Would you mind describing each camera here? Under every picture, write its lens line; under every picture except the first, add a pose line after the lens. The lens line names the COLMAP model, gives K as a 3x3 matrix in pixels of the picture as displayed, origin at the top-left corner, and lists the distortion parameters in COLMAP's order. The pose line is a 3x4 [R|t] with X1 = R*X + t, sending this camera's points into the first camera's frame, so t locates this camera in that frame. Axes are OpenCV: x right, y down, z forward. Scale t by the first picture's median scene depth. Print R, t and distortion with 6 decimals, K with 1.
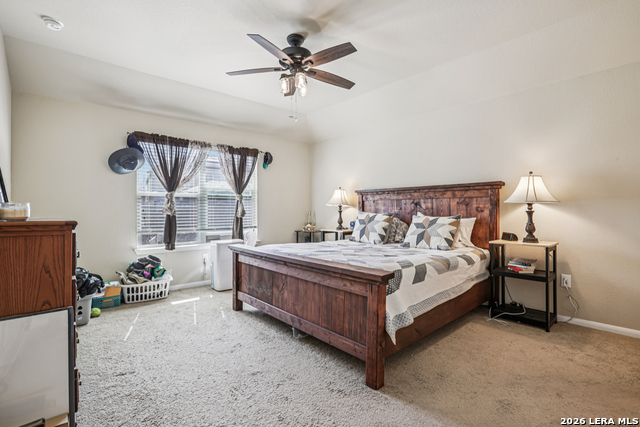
lens RADIAL K [[299.3, 0, 322.3], [0, 299.3, 212.5], [0, 0, 1]] dist [-0.015111, 0.002263]
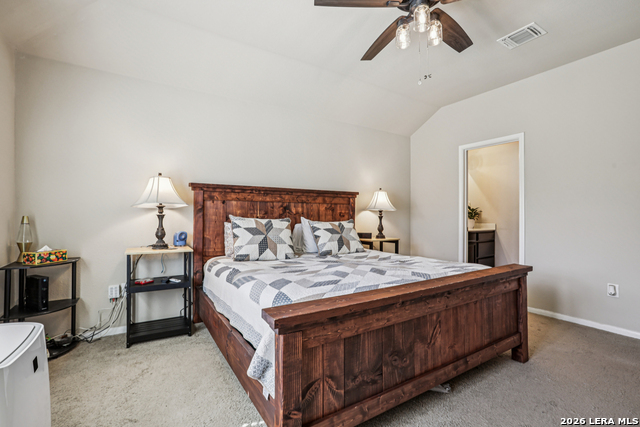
lens RADIAL K [[299.3, 0, 322.3], [0, 299.3, 213.9], [0, 0, 1]] dist [-0.015111, 0.002263]
pose [[0.174805, 0.006513, 0.984582, -0.566504], [0.001640, 0.999975, -0.006906, -0.004390], [-0.984602, 0.002822, 0.174789, 0.780918]]
